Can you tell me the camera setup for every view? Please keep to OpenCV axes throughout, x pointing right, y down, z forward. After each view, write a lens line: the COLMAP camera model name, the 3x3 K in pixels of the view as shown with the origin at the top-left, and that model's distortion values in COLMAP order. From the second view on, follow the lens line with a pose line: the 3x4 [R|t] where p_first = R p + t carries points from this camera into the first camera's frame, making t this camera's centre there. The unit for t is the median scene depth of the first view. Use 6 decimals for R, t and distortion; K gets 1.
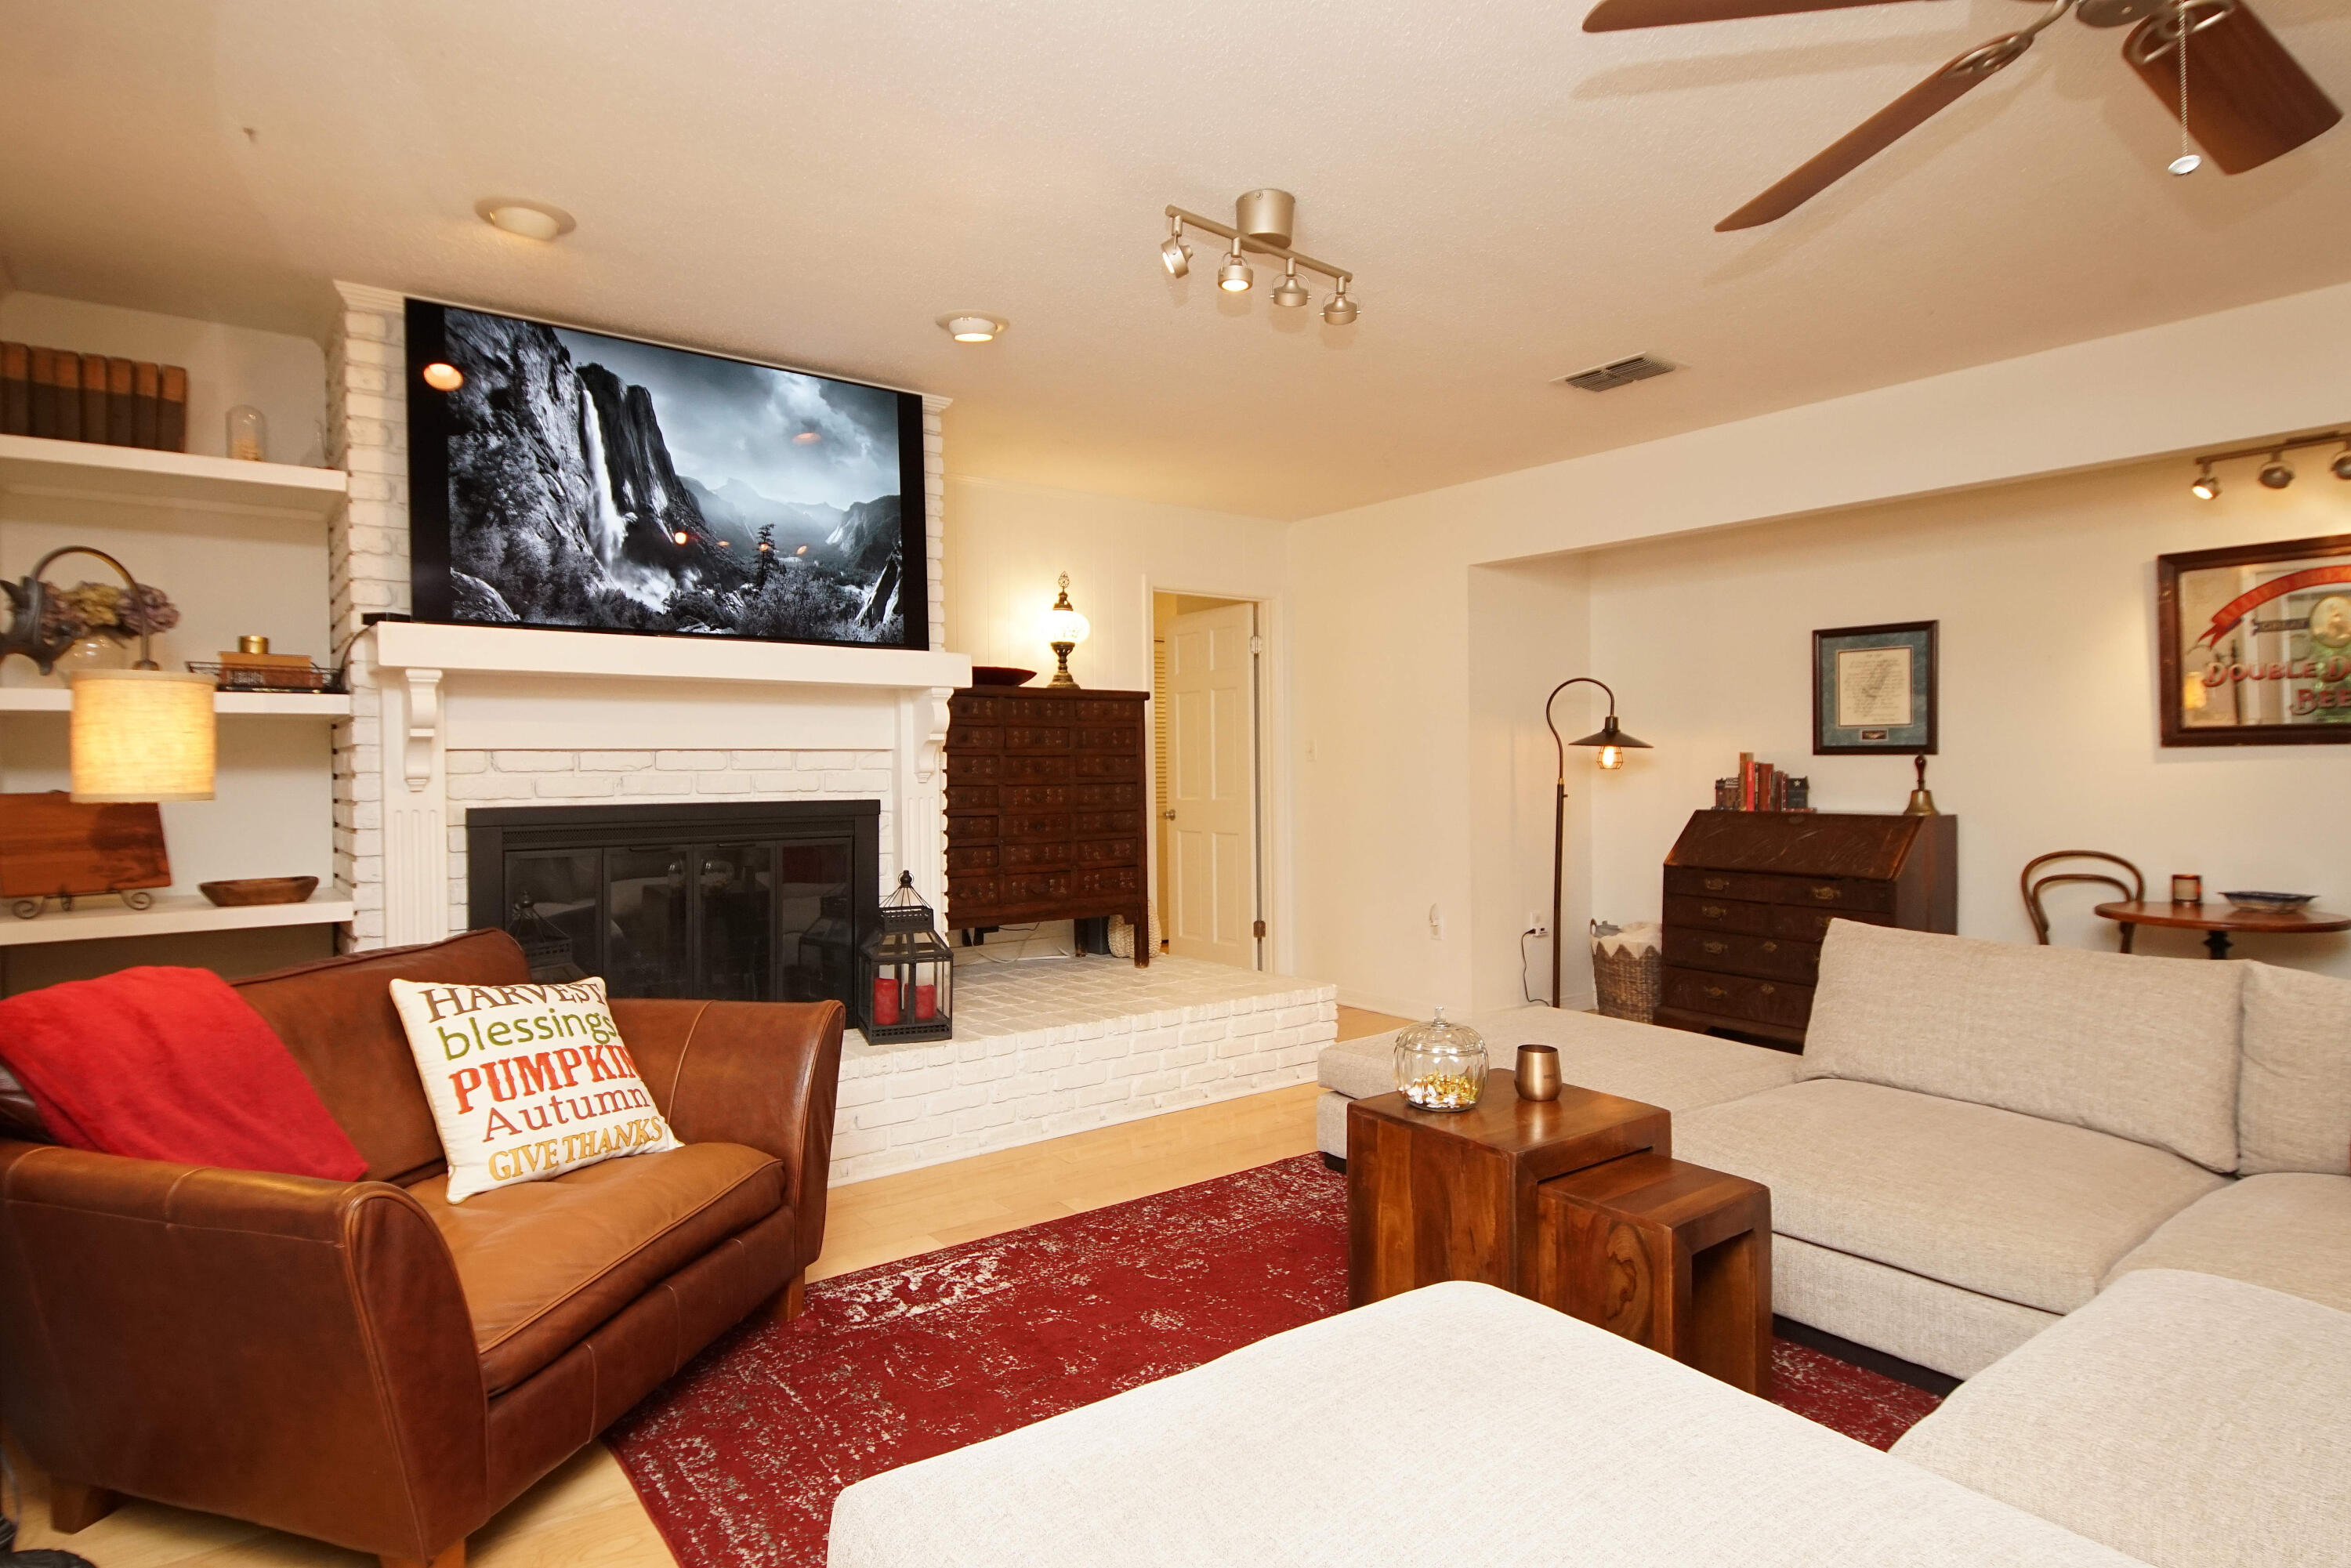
lens RADIAL K [[1244.0, 0, 1175.5], [0, 1244.0, 784.0], [0, 0, 1]] dist [0.000840, 0.000168]
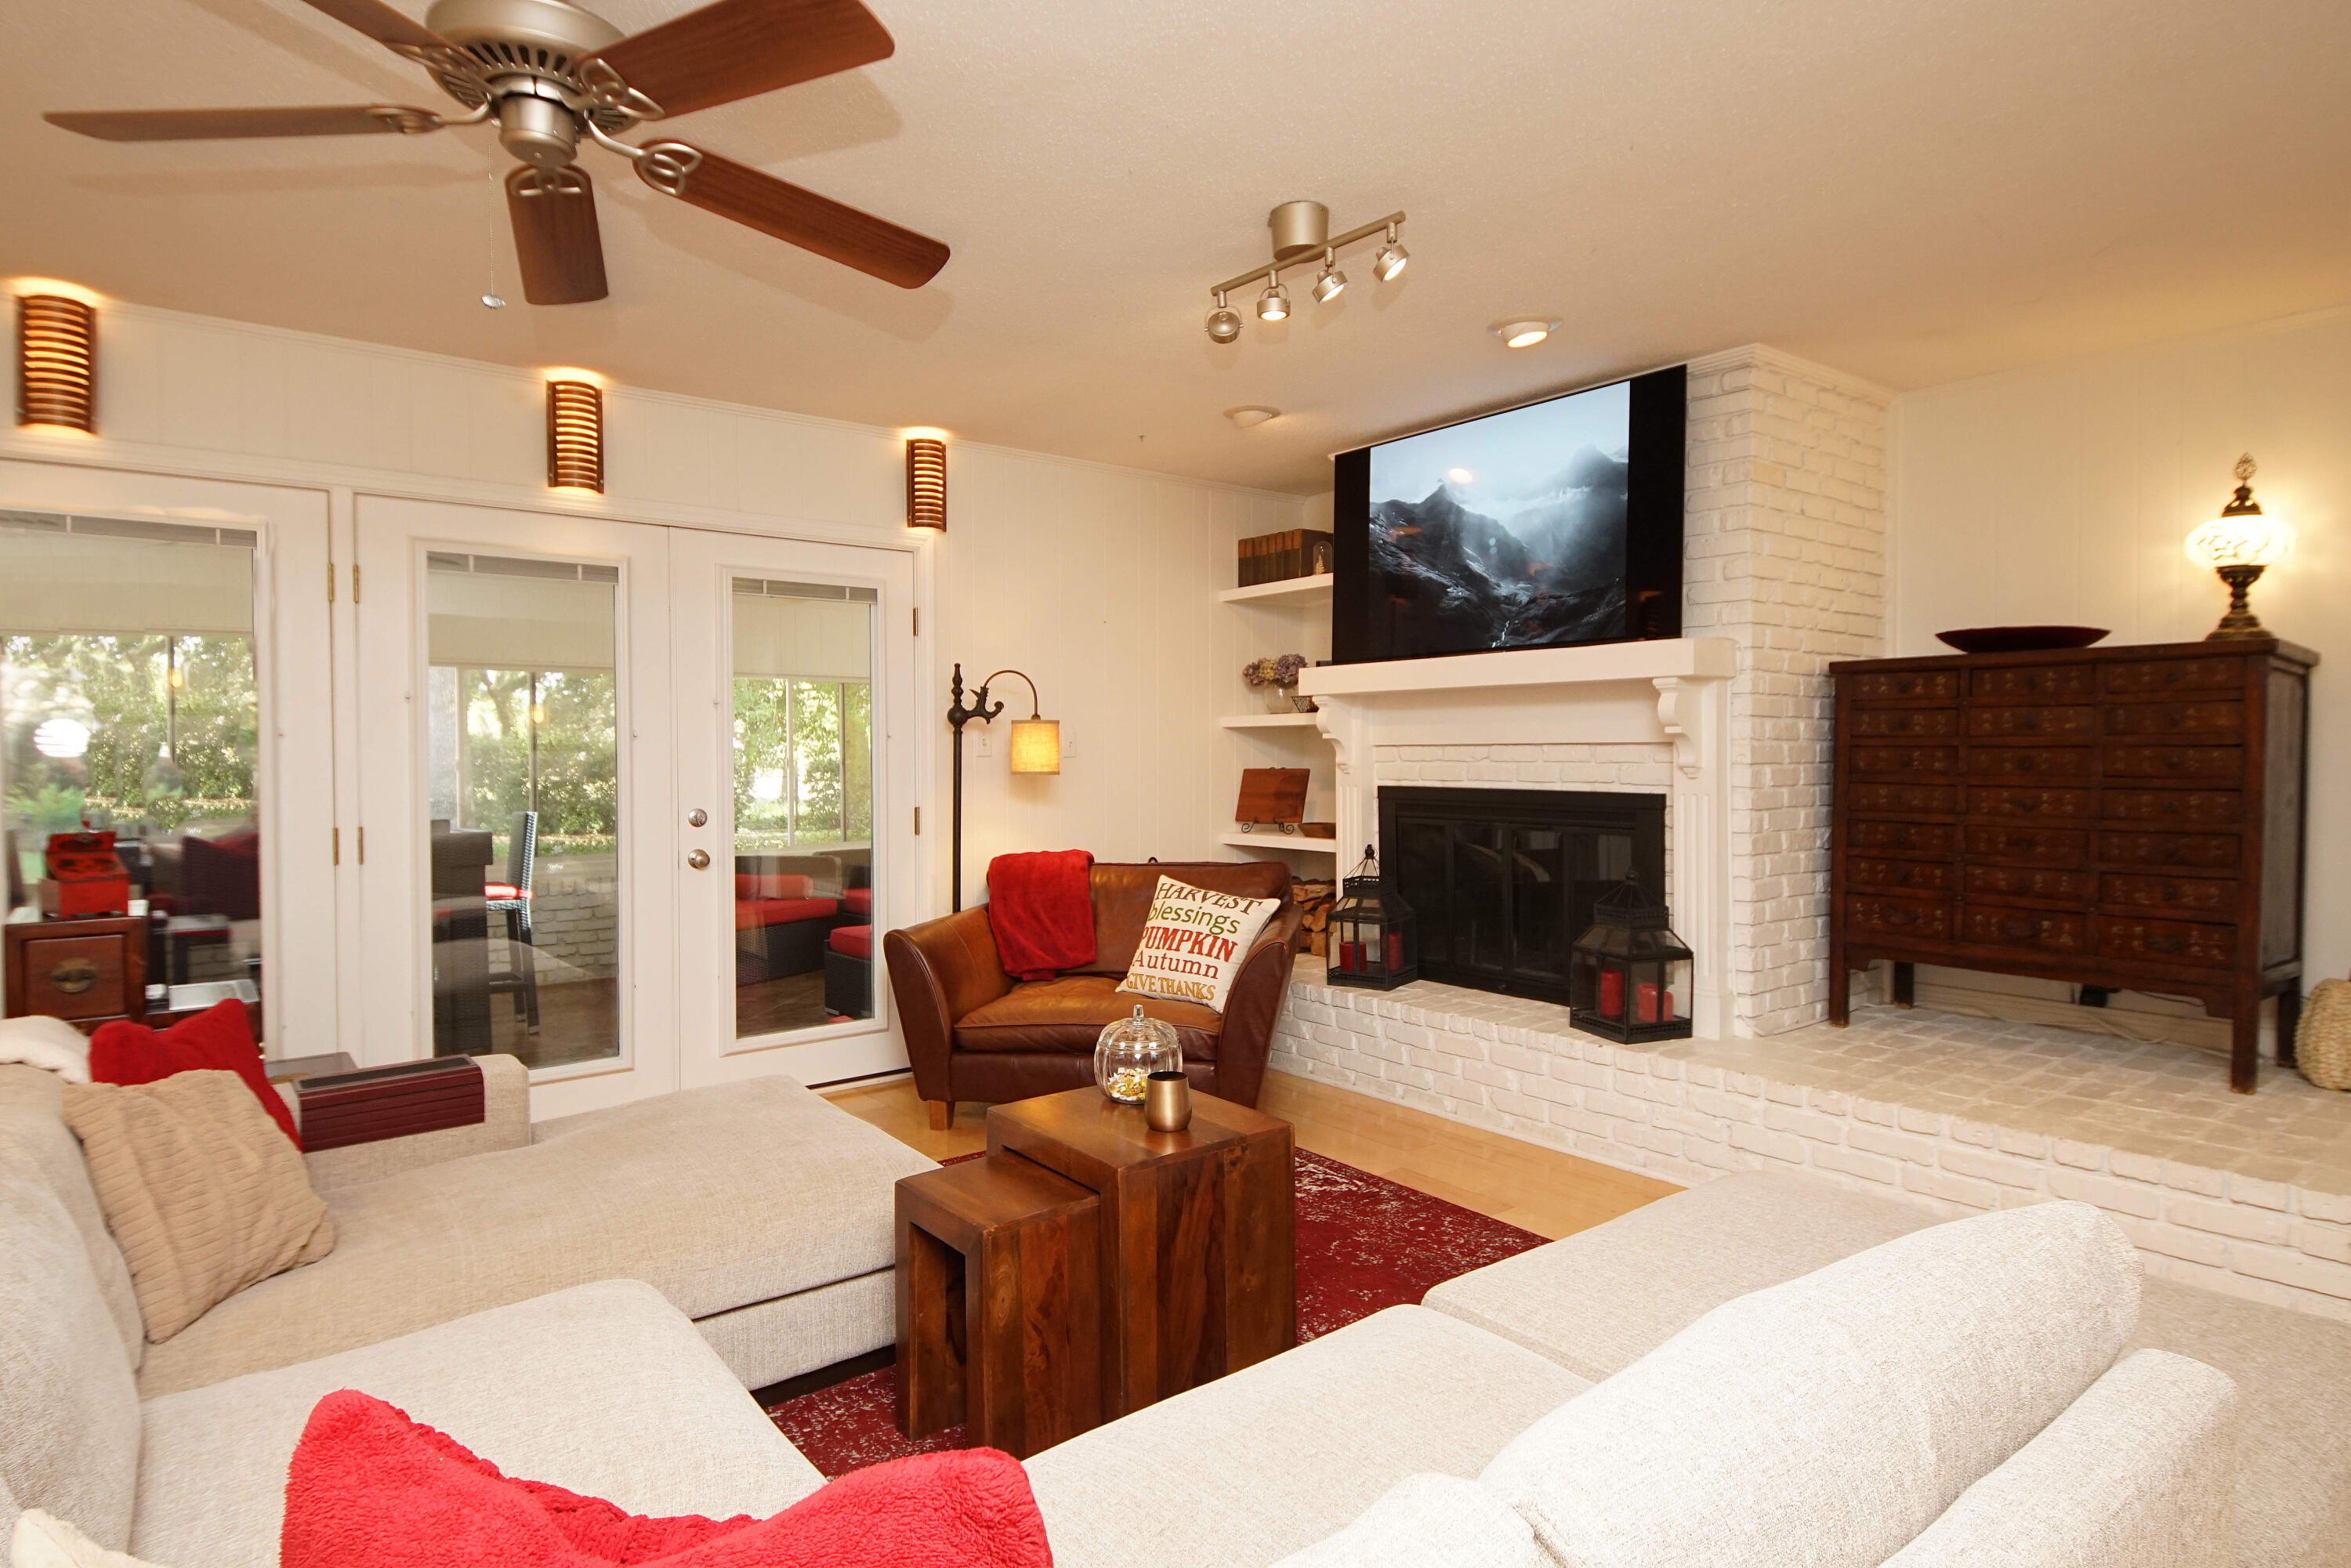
lens RADIAL K [[1243.7, 0, 1136.2], [0, 1243.7, 784.7], [0, 0, 1]] dist [0.001041, 0.000356]
pose [[0.003984, 0.036055, -0.999342, 0.746048], [-0.009744, 0.999304, 0.036015, -0.026318], [0.999945, 0.009594, 0.004333, 0.588938]]
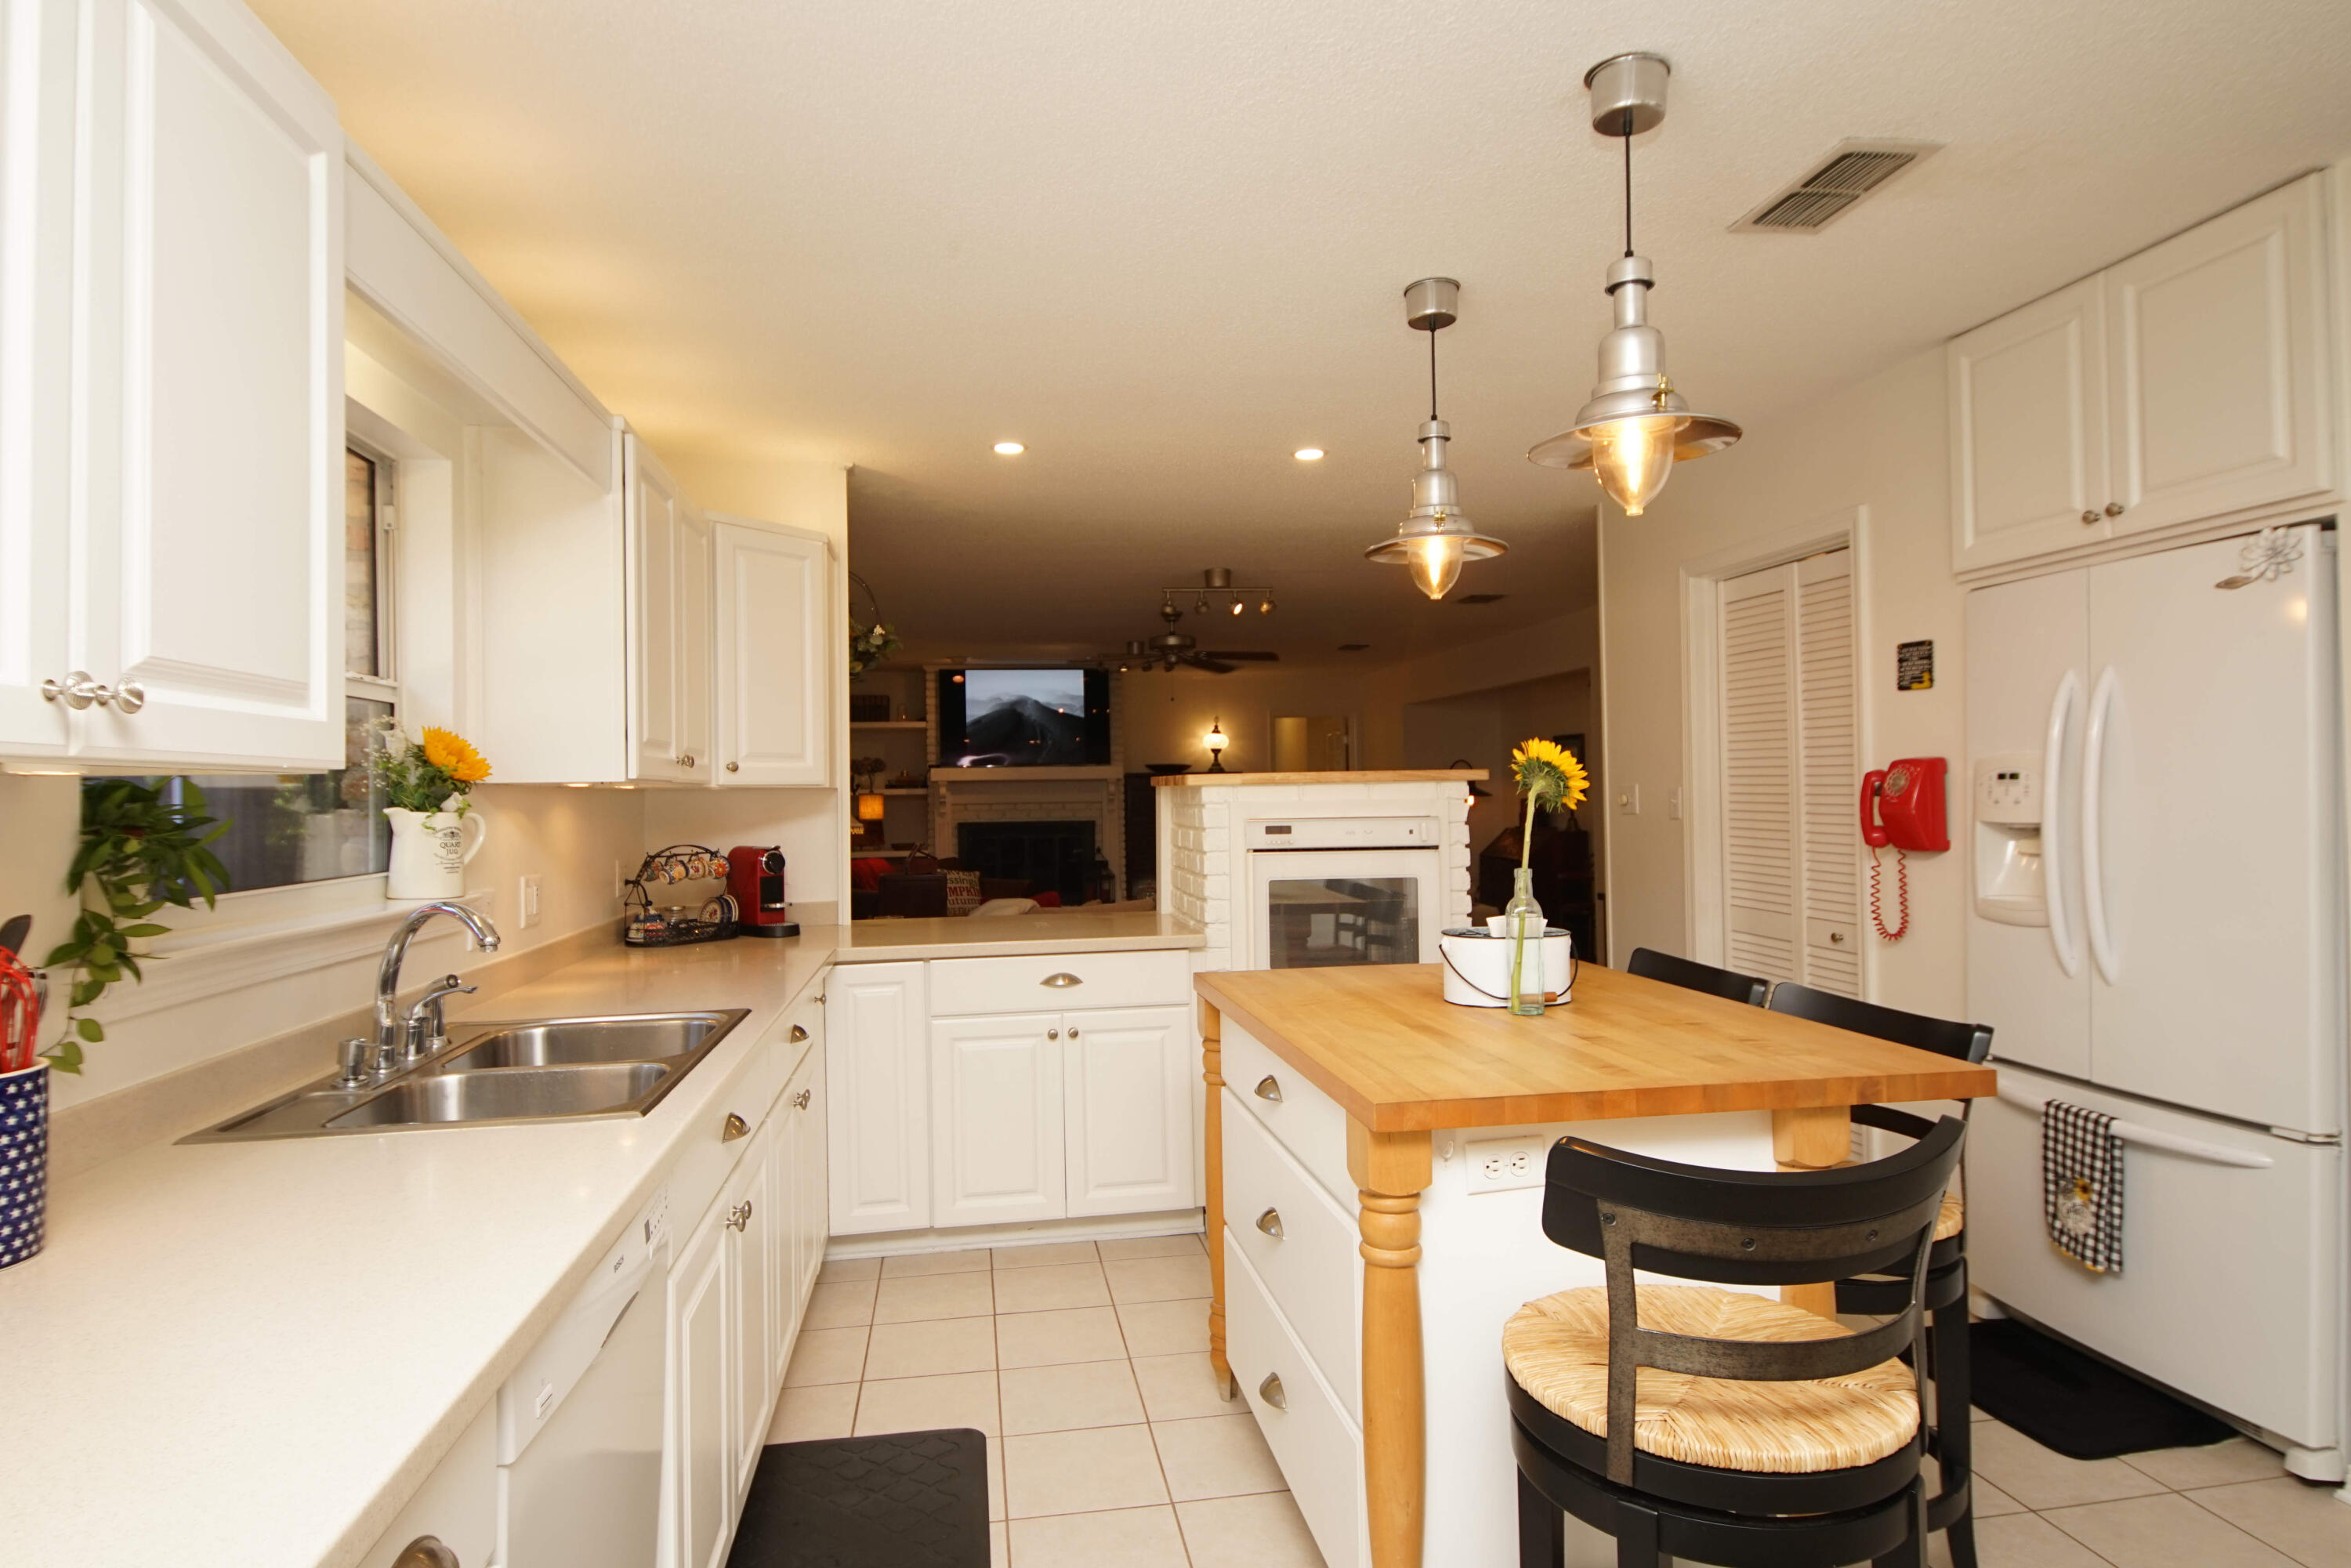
lens RADIAL K [[1243.7, 0, 1136.2], [0, 1243.7, 784.7], [0, 0, 1]] dist [0.001041, 0.000356]
pose [[0.873895, -0.010254, -0.486007, 1.133126], [0.000307, 0.999789, -0.020542, -0.009774], [0.486115, 0.017802, 0.873713, -1.286369]]
